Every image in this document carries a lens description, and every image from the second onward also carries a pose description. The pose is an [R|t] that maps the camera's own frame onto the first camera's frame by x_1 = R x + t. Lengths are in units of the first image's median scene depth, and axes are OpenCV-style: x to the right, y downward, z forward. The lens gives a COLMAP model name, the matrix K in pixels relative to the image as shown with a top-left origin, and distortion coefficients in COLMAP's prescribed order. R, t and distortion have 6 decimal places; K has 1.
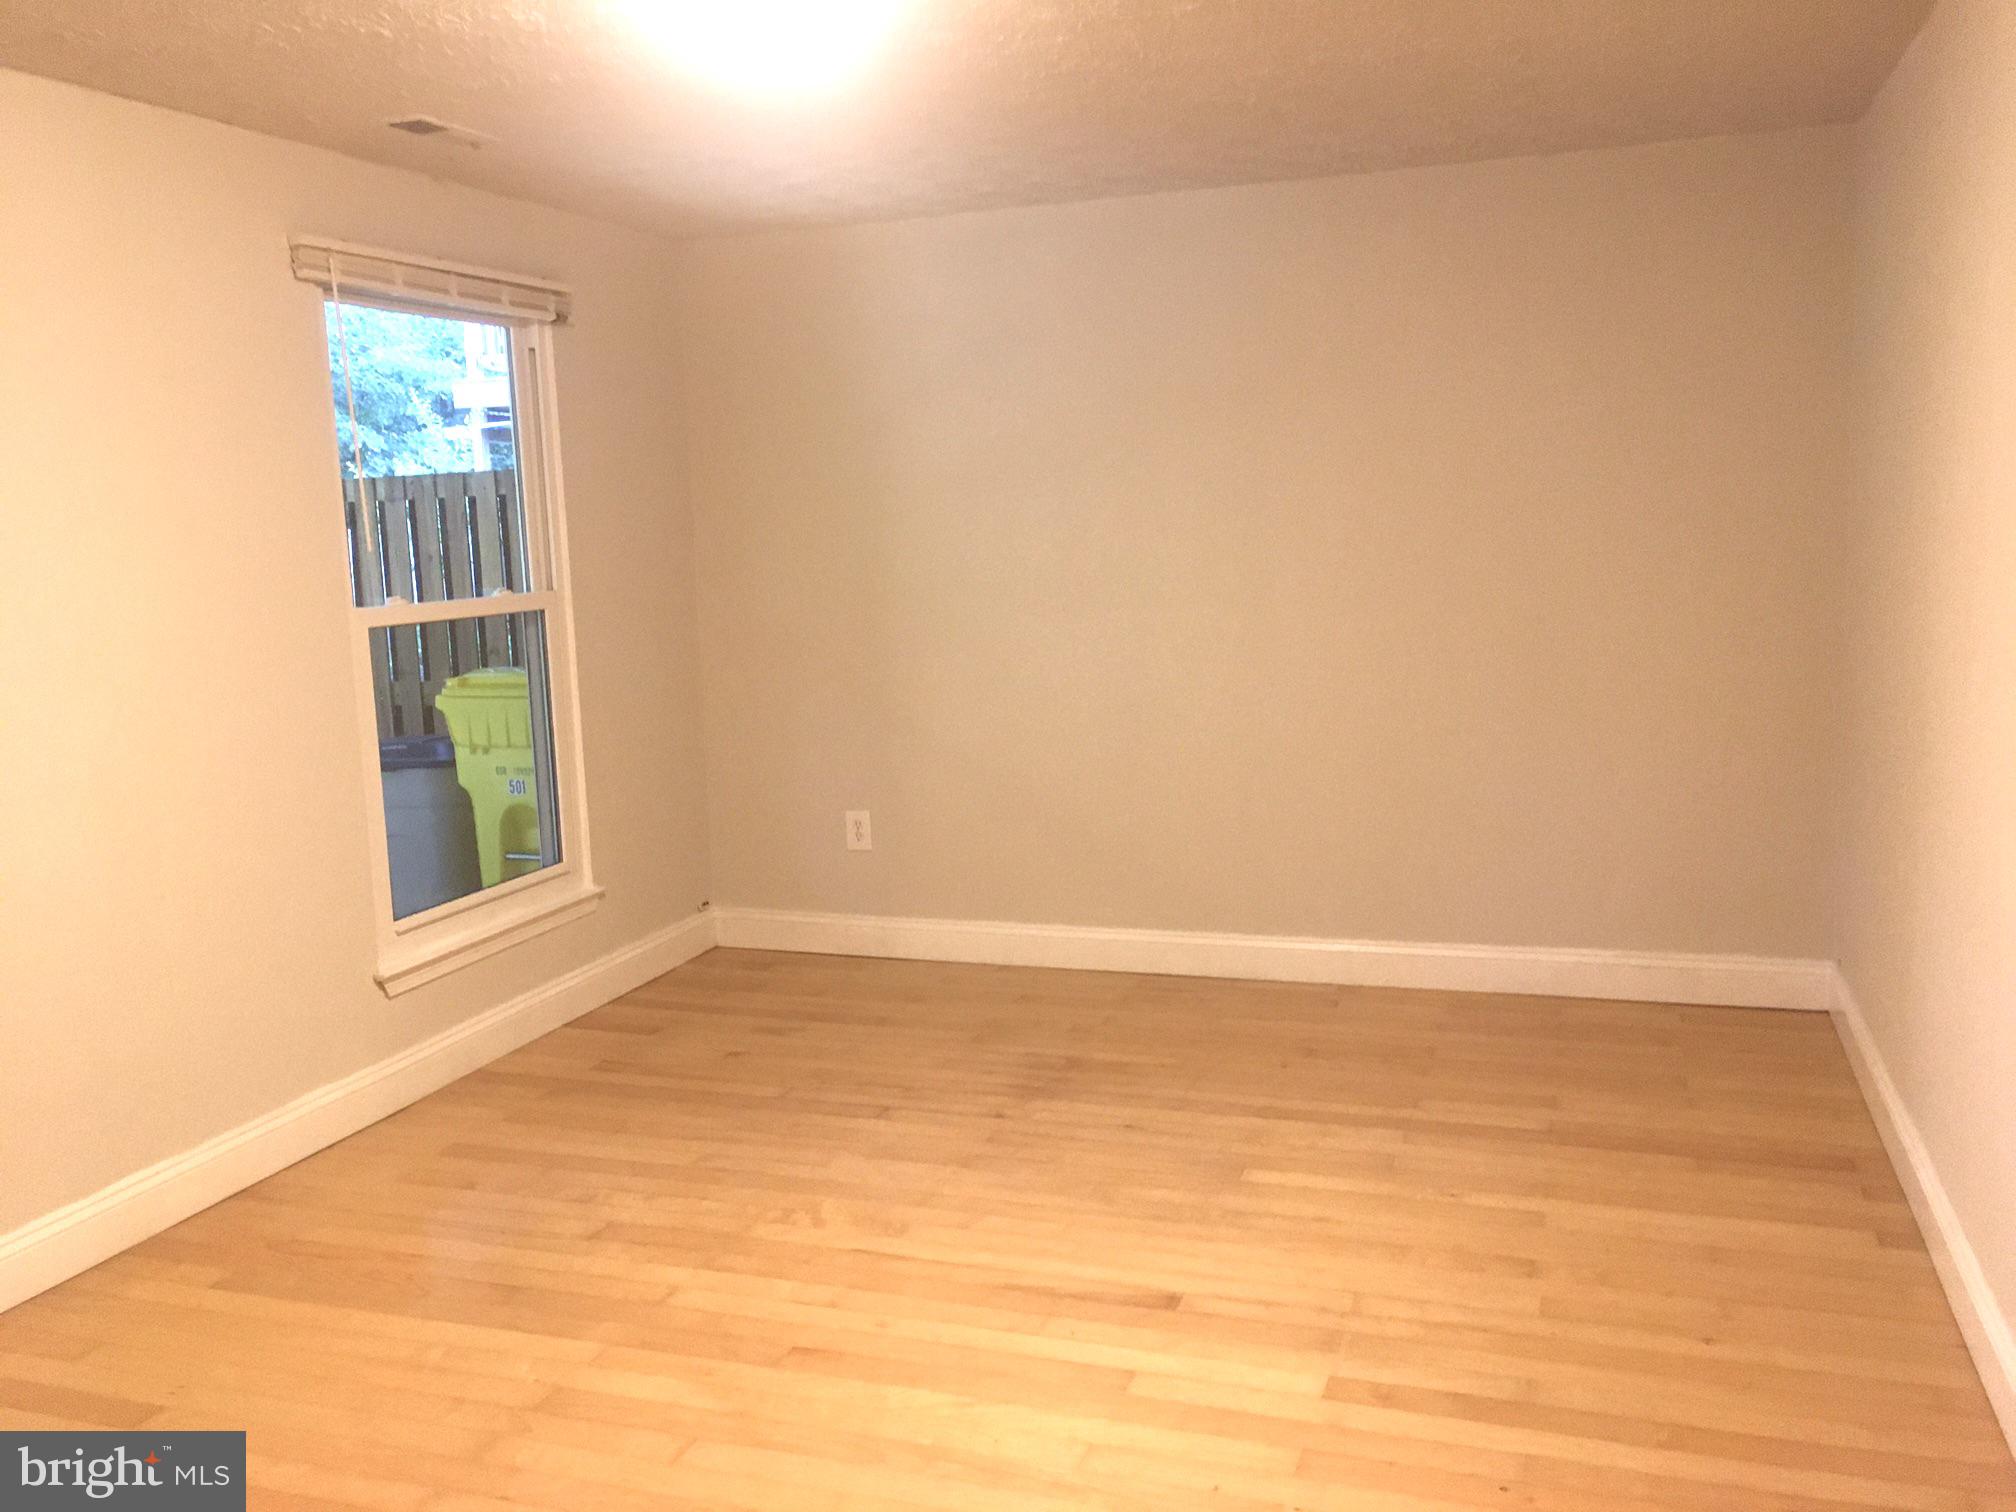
lens RADIAL K [[1725.6, 0, 1008.0], [0, 1725.6, 756.0], [0, 0, 1]] dist [0.080191, -0.138002]
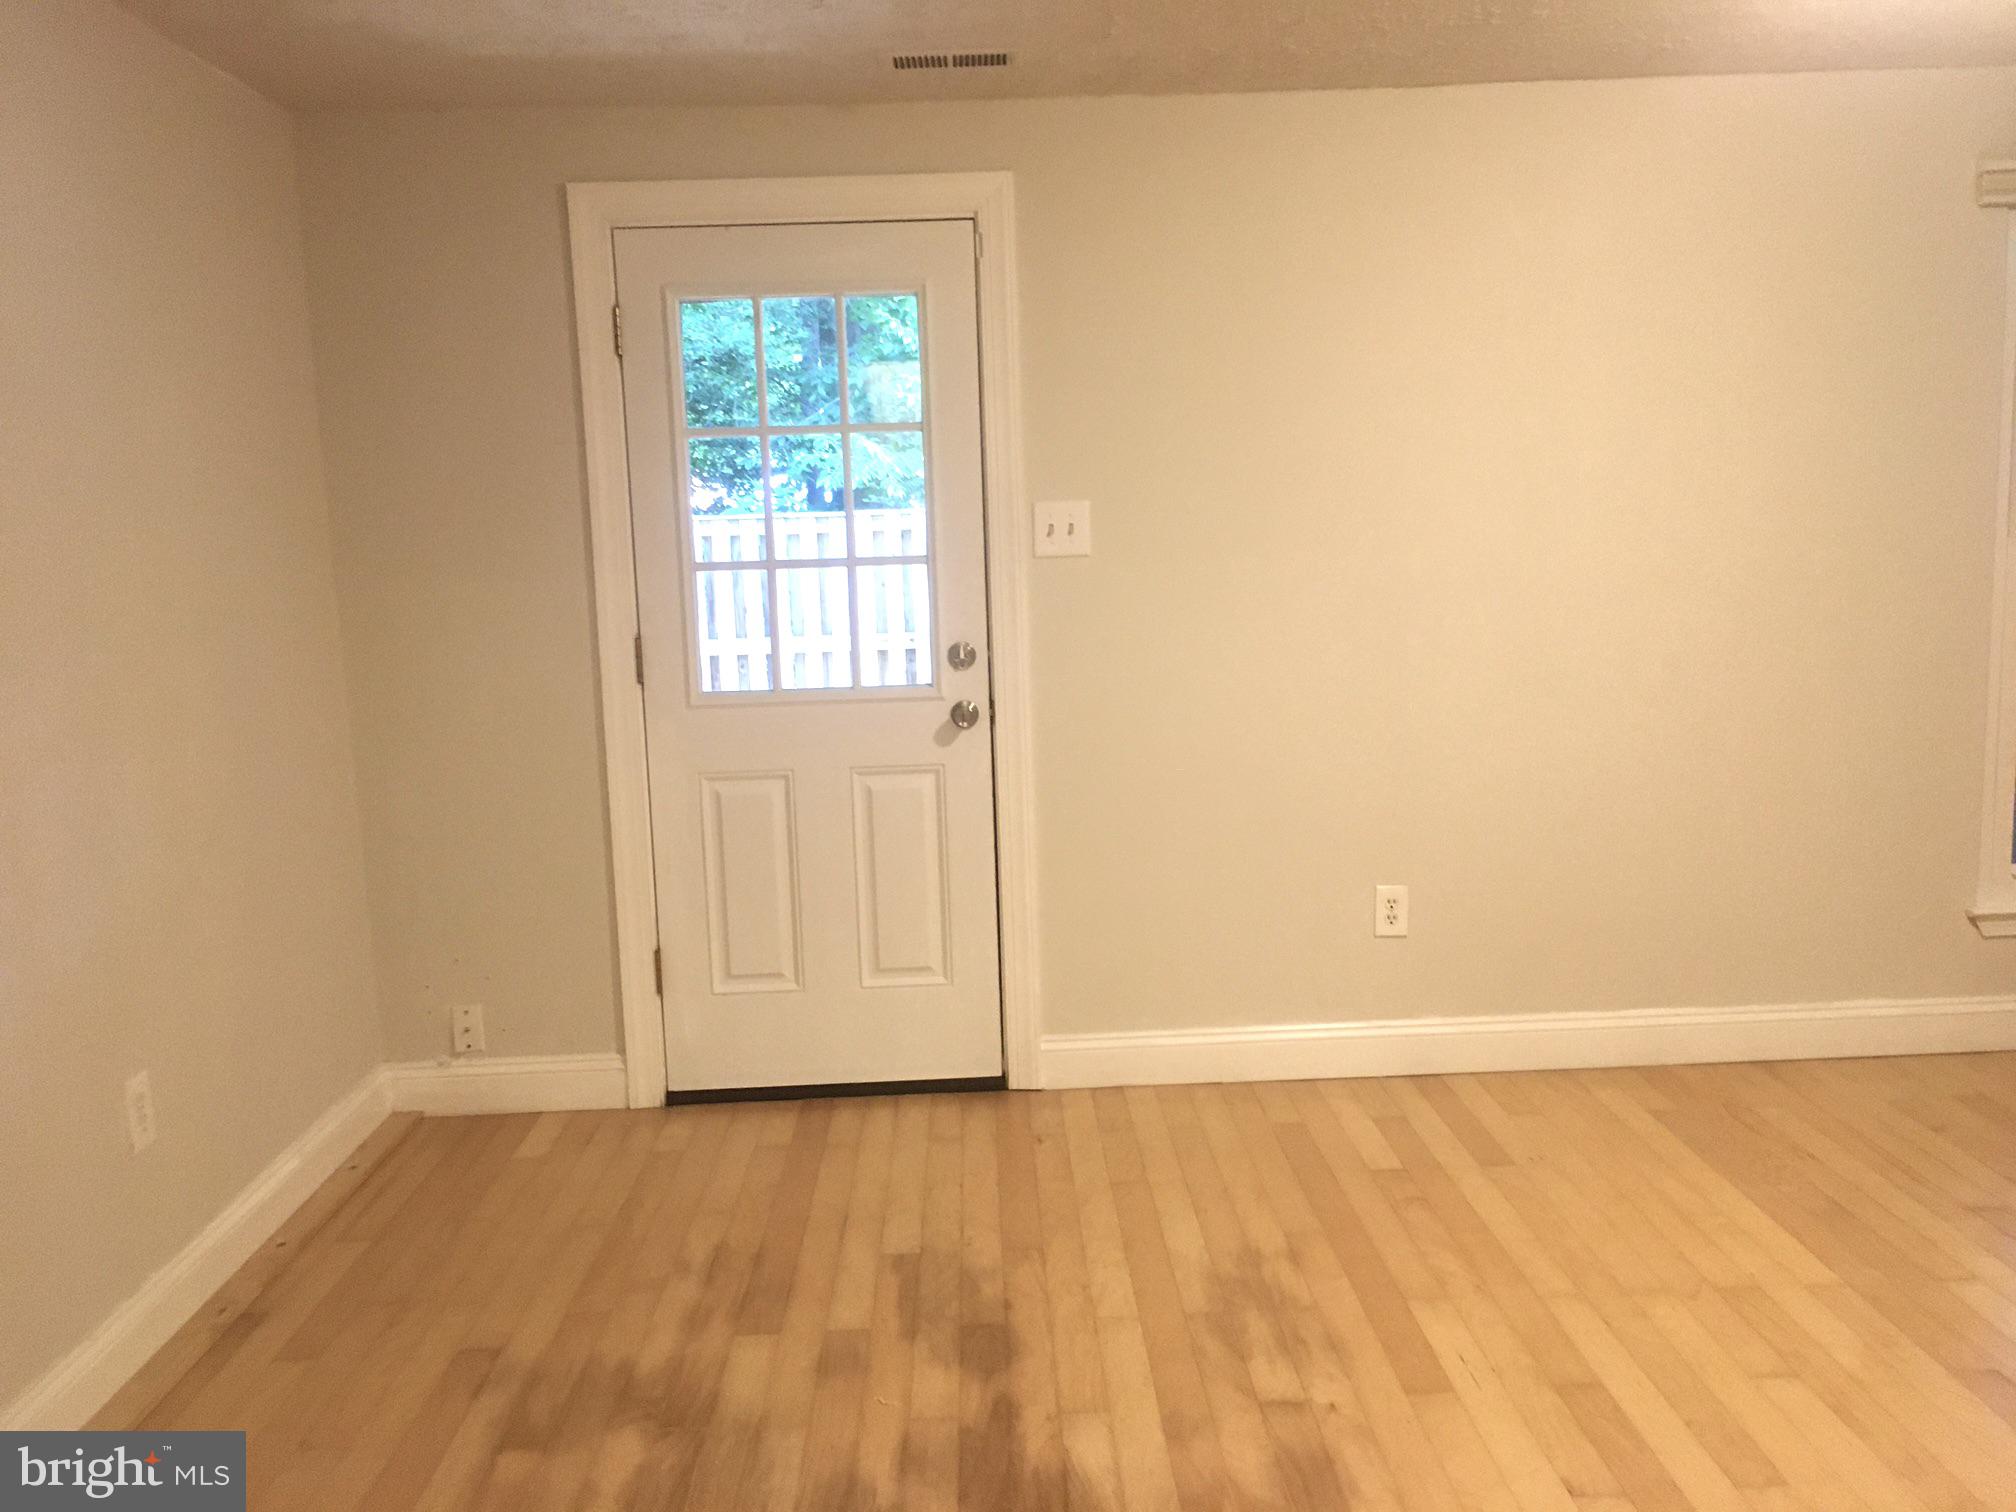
lens RADIAL K [[1725.6, 0, 1008.0], [0, 1725.6, 756.0], [0, 0, 1]] dist [0.080191, -0.138002]
pose [[0.354047, 0.150335, -0.923065, 0.415258], [-0.110941, 0.986778, 0.118160, -0.020323], [0.928624, 0.060572, 0.366044, 0.152123]]
